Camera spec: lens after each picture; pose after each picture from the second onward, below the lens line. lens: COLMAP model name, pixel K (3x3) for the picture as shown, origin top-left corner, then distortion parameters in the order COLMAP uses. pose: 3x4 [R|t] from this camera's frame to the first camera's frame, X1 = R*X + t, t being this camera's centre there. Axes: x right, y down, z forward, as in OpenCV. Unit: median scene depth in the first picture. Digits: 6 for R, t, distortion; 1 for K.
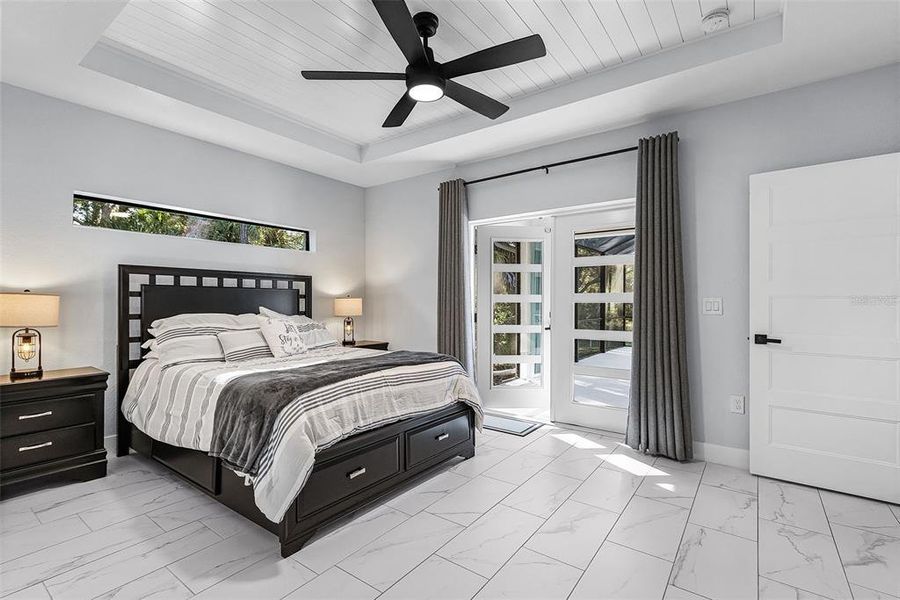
lens RADIAL K [[416.7, 0, 450.8], [0, 416.7, 304.5], [0, 0, 1]] dist [0.002960, 0.000662]
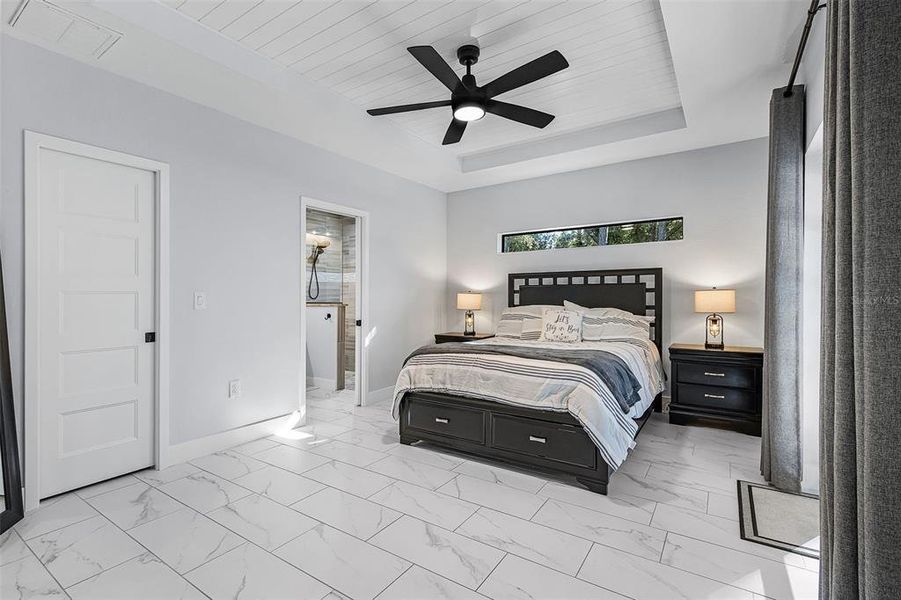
lens RADIAL K [[417.2, 0, 451.3], [0, 417.2, 304.5], [0, 0, 1]] dist [0.002960, 0.000662]
pose [[0.054177, 0.028568, -0.998123, 0.836251], [0.009273, 0.999533, 0.029112, -0.025441], [0.998488, -0.010833, 0.053887, 0.675321]]
